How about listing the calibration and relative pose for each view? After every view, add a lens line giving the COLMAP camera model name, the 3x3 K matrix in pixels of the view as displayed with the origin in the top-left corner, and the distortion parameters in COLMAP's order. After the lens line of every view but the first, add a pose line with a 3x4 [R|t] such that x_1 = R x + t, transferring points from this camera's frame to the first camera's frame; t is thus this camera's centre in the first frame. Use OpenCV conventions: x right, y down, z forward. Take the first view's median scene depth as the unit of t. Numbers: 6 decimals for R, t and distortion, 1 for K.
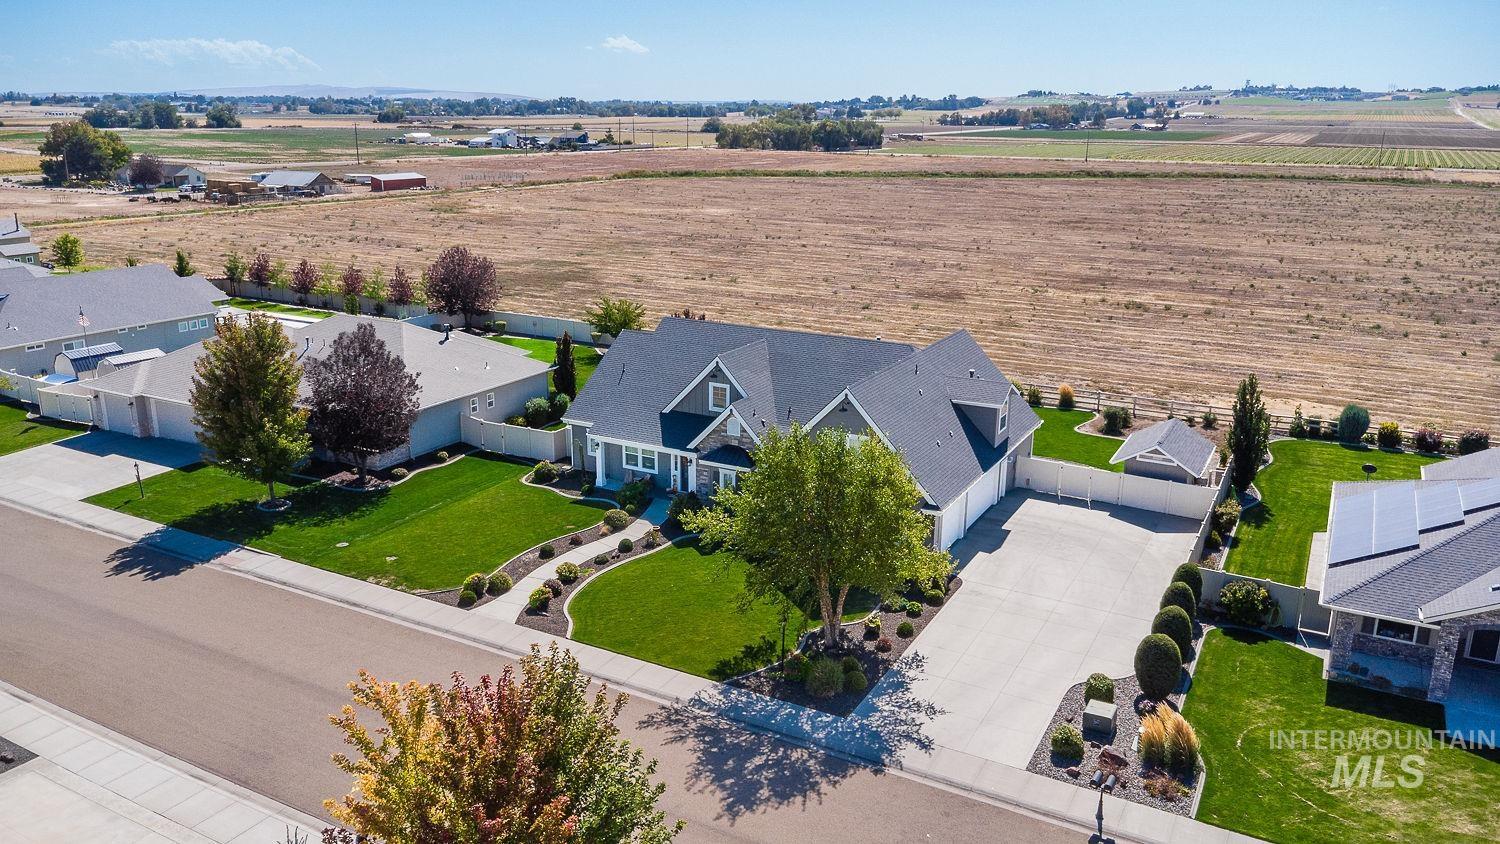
lens RADIAL K [[1095.9, 0, 750.0], [0, 1095.9, 422.0], [0, 0, 1]] dist [0.008865, -0.008829]
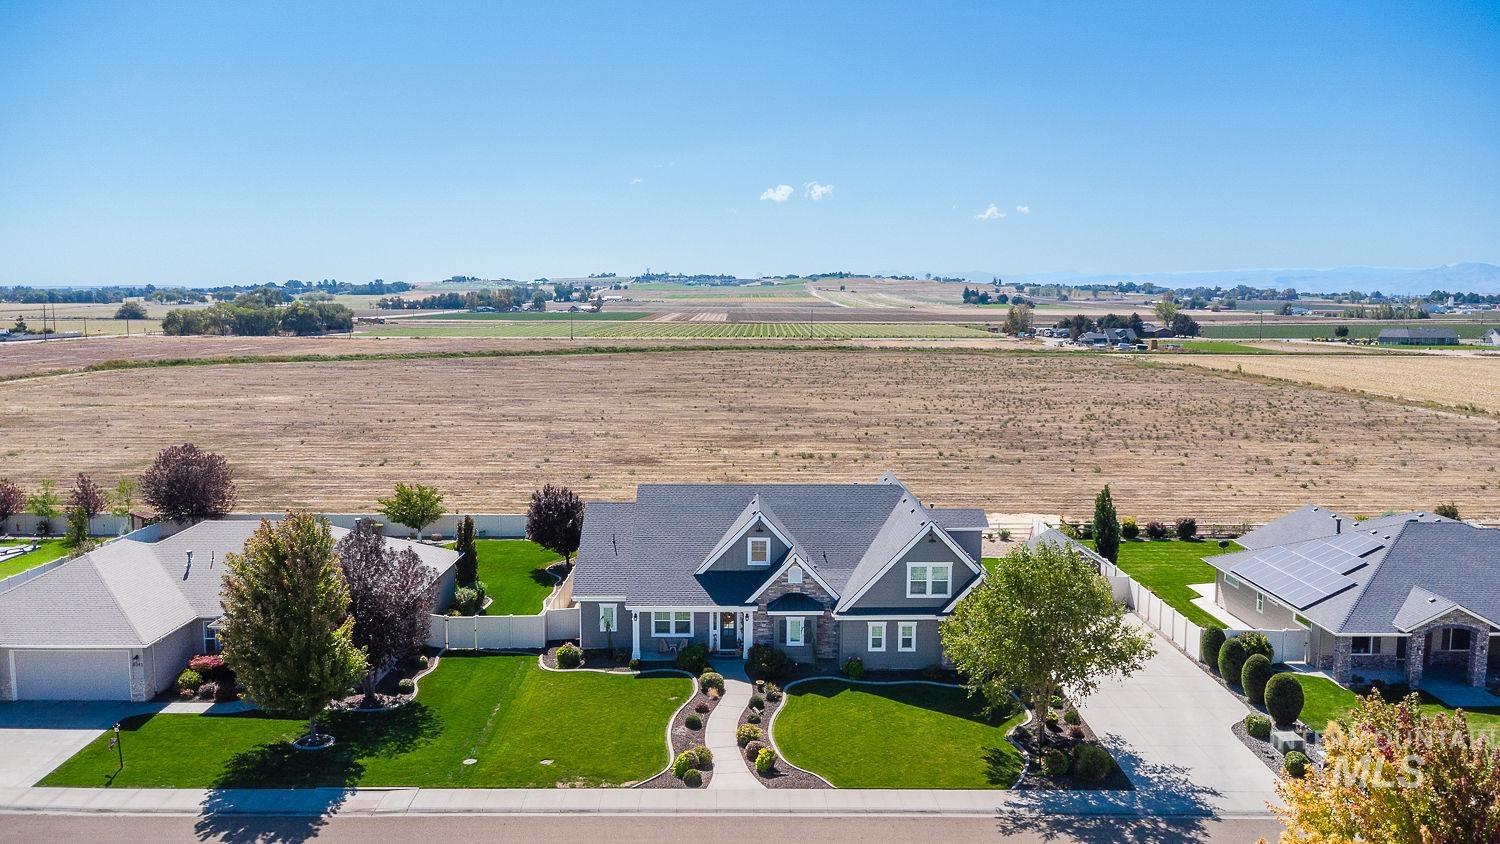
lens RADIAL K [[1095.9, 0, 750.0], [0, 1095.9, 422.0], [0, 0, 1]] dist [0.008865, -0.008829]
pose [[0.876387, -0.060183, 0.477832, -0.487551], [0.136028, 0.982696, -0.125718, -0.012071], [-0.461997, 0.175177, 0.869409, 0.071435]]
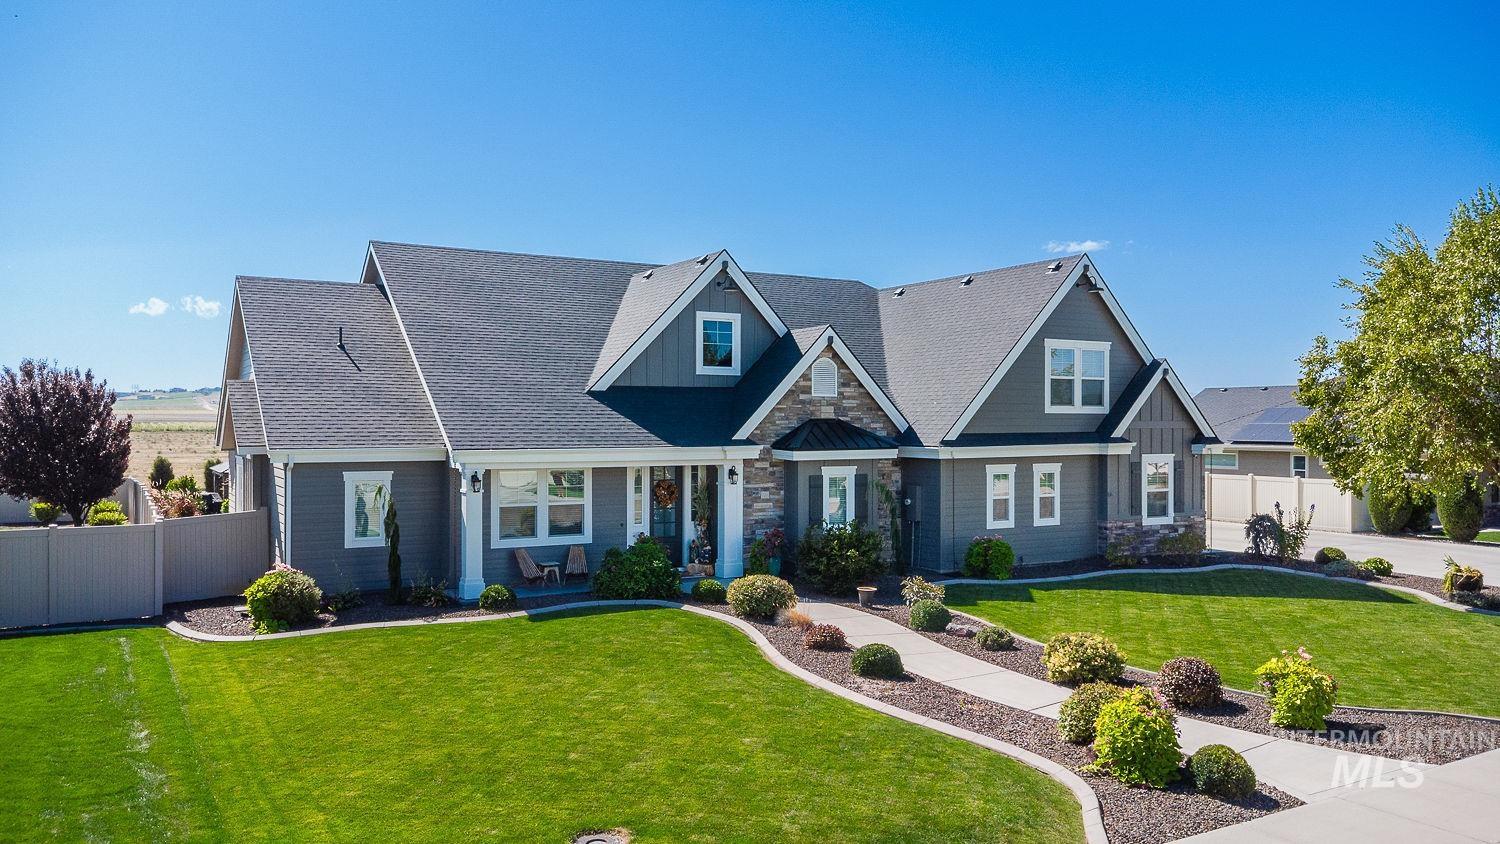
lens RADIAL K [[1095.9, 0, 750.0], [0, 1095.9, 422.0], [0, 0, 1]] dist [0.008865, -0.008829]
pose [[0.521645, -0.010406, 0.853099, -0.389516], [0.233977, 0.963333, -0.131319, 0.069134], [-0.820452, 0.268107, 0.504952, 0.706869]]
